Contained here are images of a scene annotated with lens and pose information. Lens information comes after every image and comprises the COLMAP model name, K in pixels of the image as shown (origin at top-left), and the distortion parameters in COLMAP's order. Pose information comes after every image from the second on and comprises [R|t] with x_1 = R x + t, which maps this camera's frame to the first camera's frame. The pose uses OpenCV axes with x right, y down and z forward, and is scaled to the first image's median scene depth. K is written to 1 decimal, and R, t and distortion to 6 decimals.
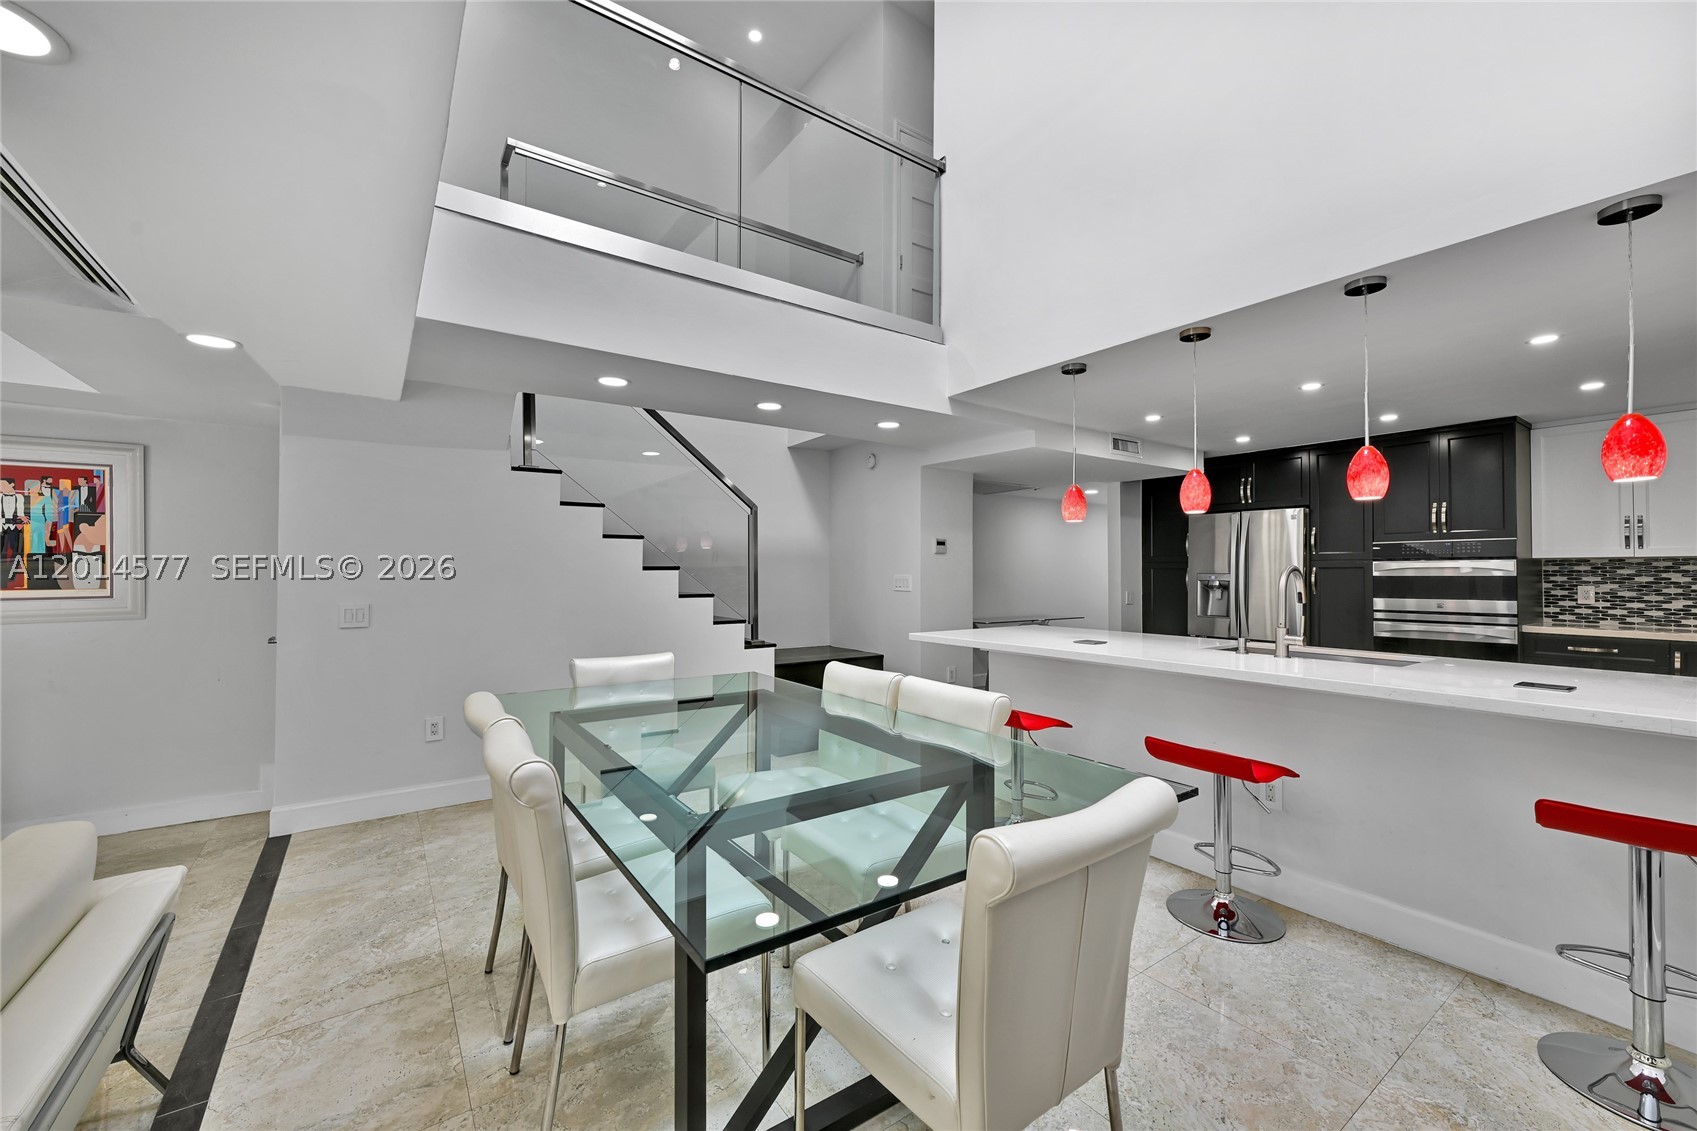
lens RADIAL K [[669.2, 0, 841.4], [0, 669.2, 564.5], [0, 0, 1]] dist [0.000628, 0.000034]
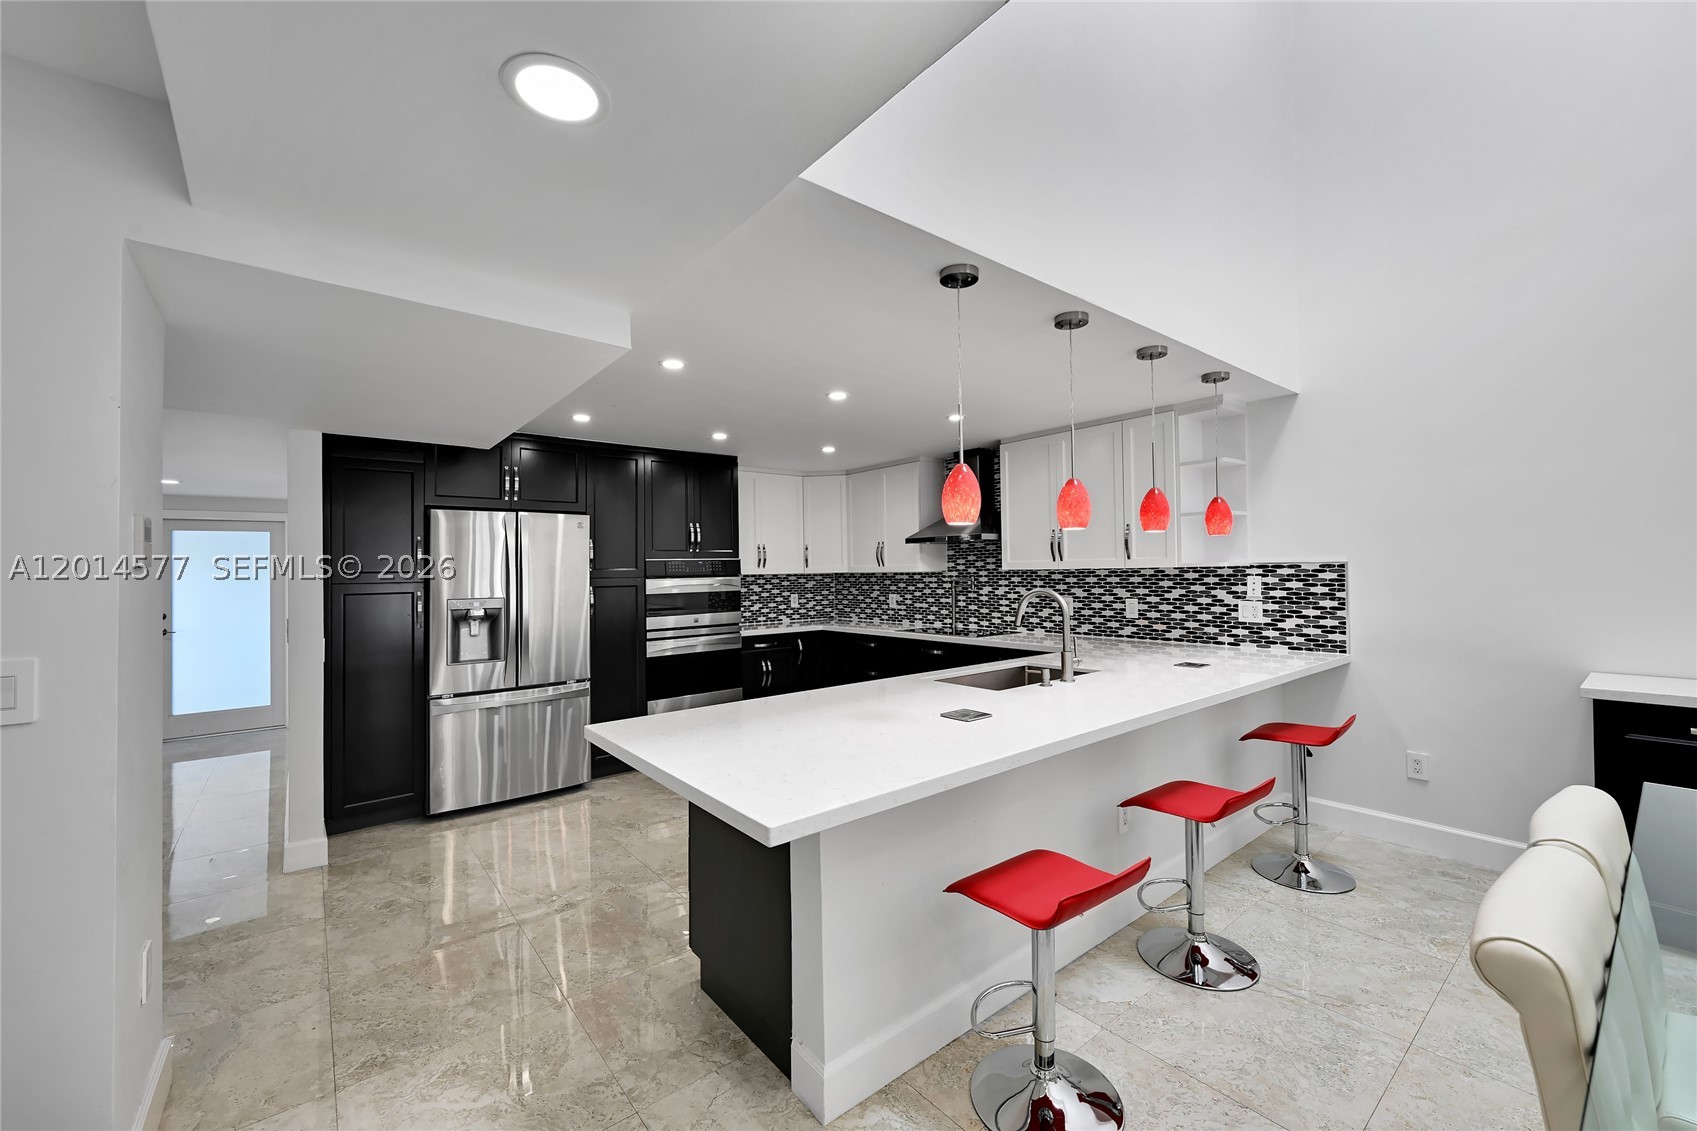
lens RADIAL K [[669.2, 0, 841.4], [0, 669.2, 564.5], [0, 0, 1]] dist [0.000628, 0.000034]
pose [[-0.057960, 0.015423, 0.998200, -0.194307], [0.013669, 0.999799, -0.014654, -0.008329], [-0.998225, 0.012795, -0.058160, 0.889141]]
